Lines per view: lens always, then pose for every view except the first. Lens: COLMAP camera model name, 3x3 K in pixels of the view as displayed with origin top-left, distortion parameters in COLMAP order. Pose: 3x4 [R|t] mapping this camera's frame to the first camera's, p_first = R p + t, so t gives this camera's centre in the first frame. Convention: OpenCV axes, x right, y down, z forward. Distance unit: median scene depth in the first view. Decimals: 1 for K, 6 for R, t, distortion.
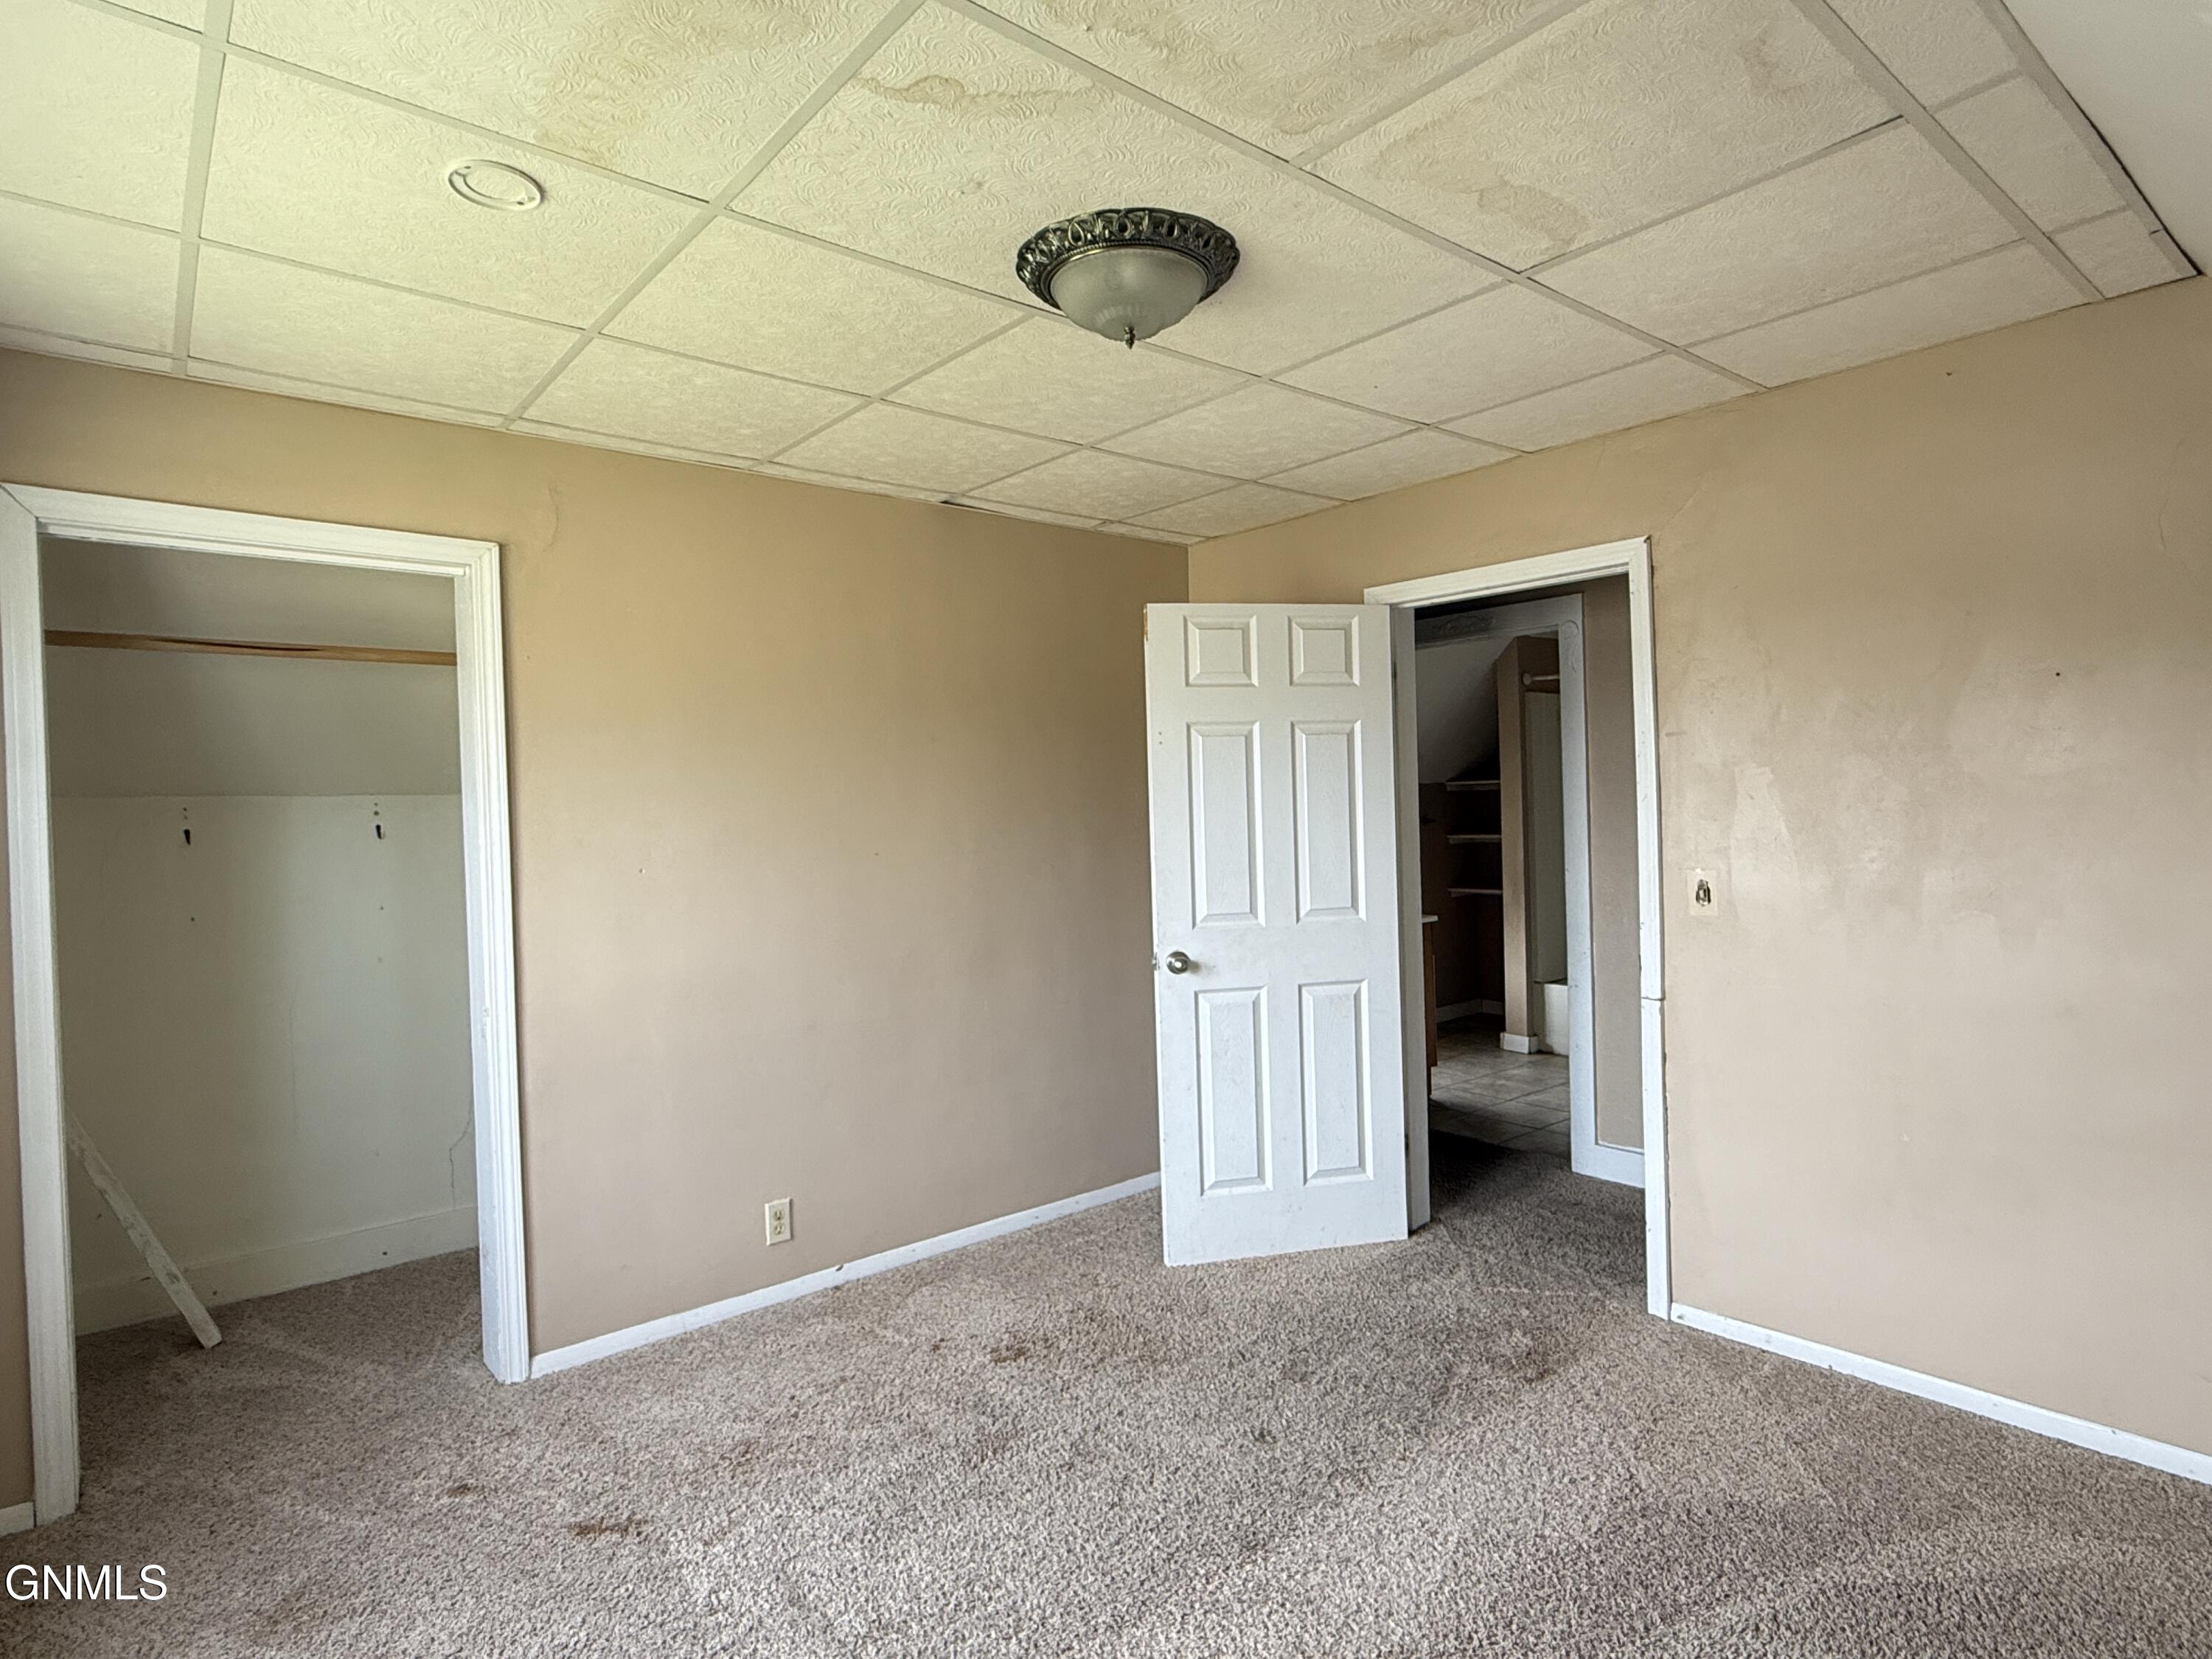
lens RADIAL K [[1176.3, 0, 1094.5], [0, 1176.3, 823.6], [0, 0, 1]] dist [-0.002763, -0.000677]
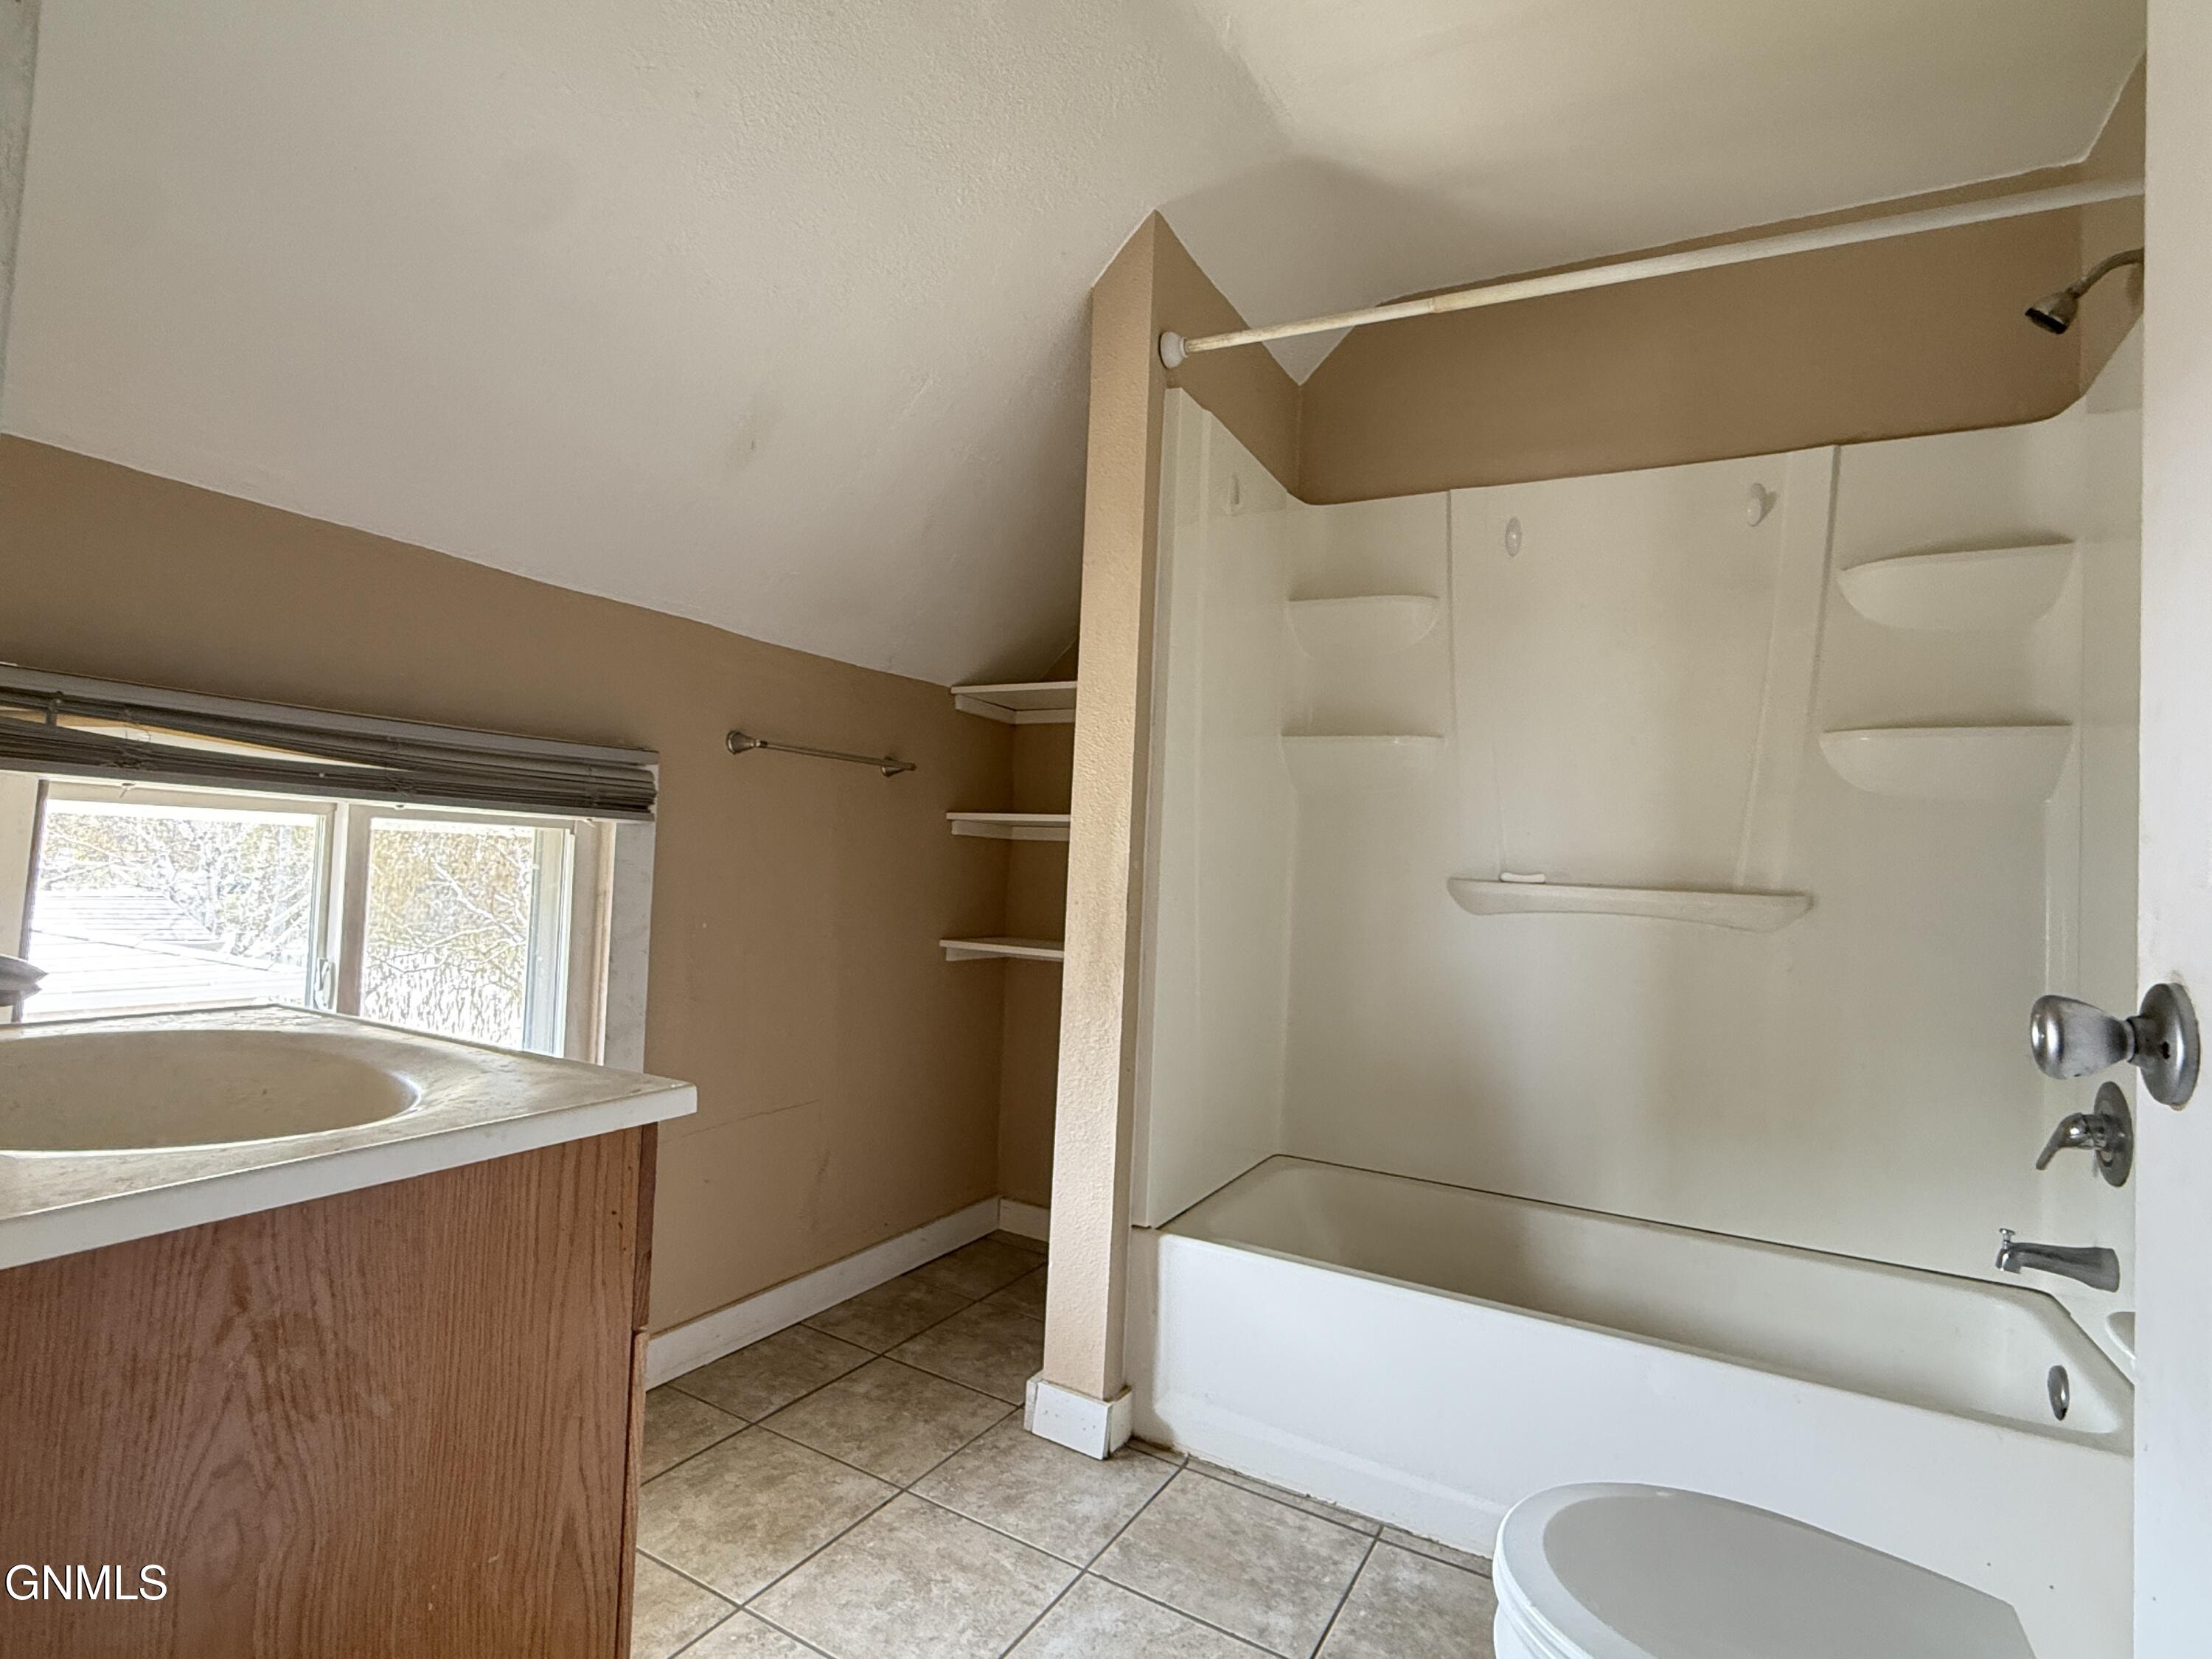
lens RADIAL K [[1080.1, 0, 1105.5], [0, 1080.1, 827.9], [0, 0, 1]] dist [0.000680, 0.000014]
pose [[0.927895, 0.087213, 0.362497, 0.241532], [-0.069874, 0.995708, -0.060697, 0.039426], [-0.366234, 0.030991, 0.930006, 0.702744]]
